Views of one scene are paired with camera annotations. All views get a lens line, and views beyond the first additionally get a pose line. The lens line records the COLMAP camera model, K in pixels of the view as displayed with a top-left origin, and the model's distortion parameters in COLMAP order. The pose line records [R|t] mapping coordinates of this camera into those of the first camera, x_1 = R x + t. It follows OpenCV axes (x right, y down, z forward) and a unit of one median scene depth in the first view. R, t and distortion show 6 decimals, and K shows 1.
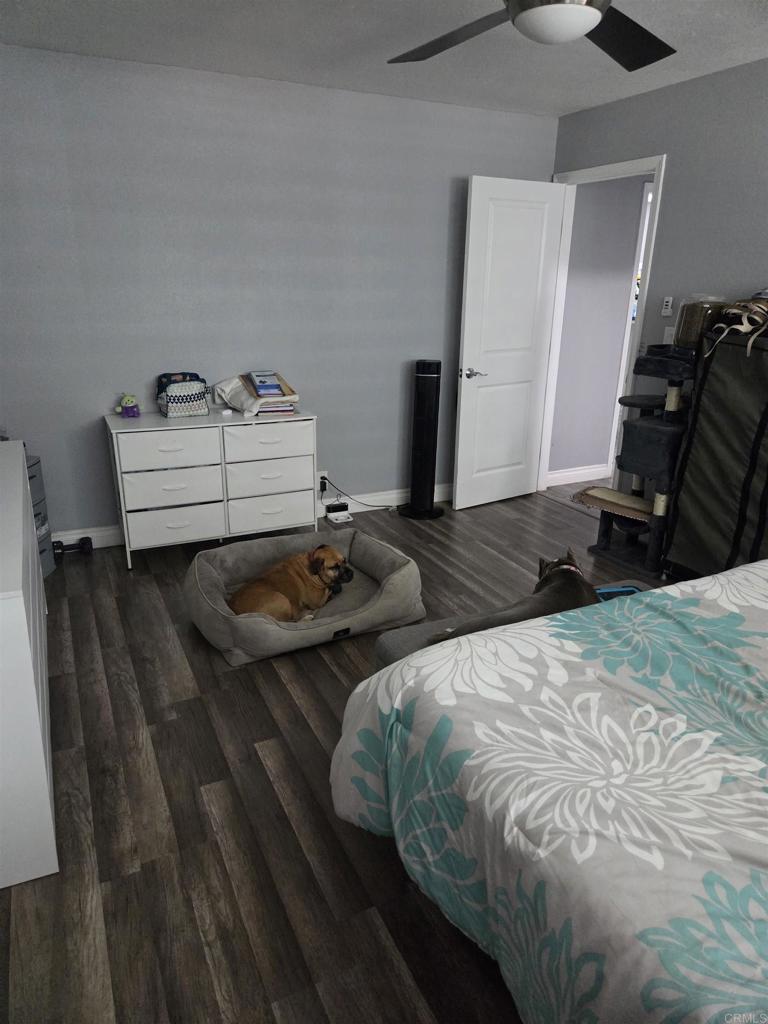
lens RADIAL K [[686.0, 0, 382.3], [0, 686.0, 512.7], [0, 0, 1]] dist [0.005228, -0.001123]
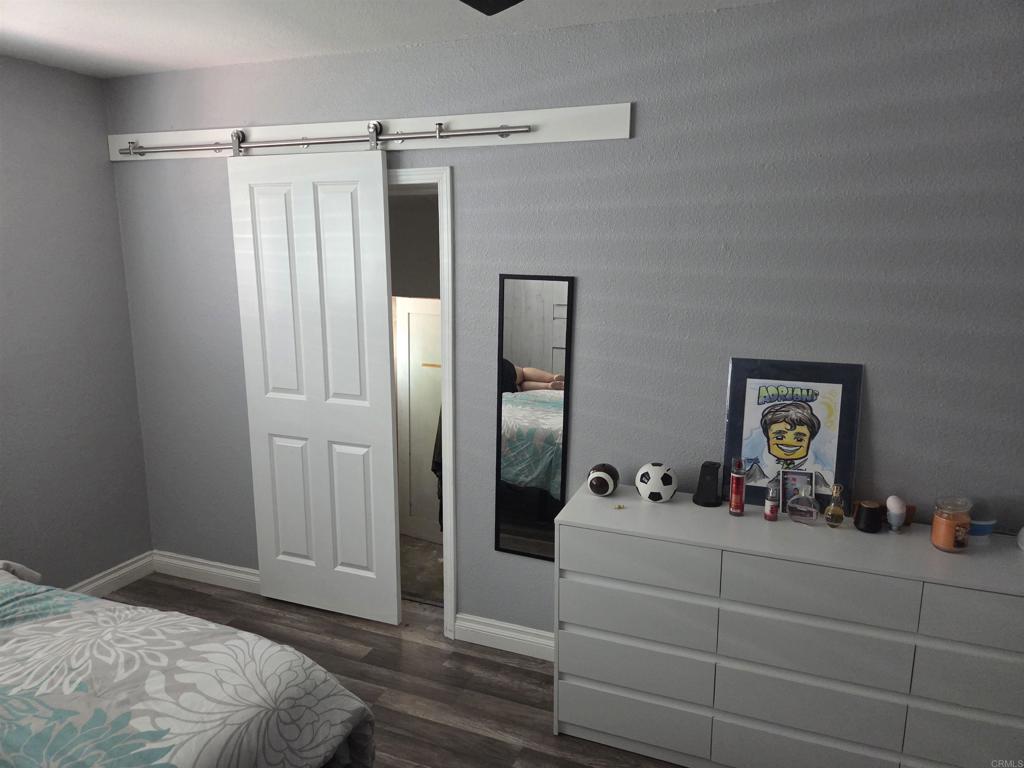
lens RADIAL K [[686.0, 0, 511.0], [0, 686.0, 382.2], [0, 0, 1]] dist [0.005228, -0.001123]
pose [[-0.728825, 0.119565, -0.674180, 0.516536], [-0.239835, 0.877674, 0.414930, -0.769137], [0.641322, 0.464103, -0.610995, 1.786009]]
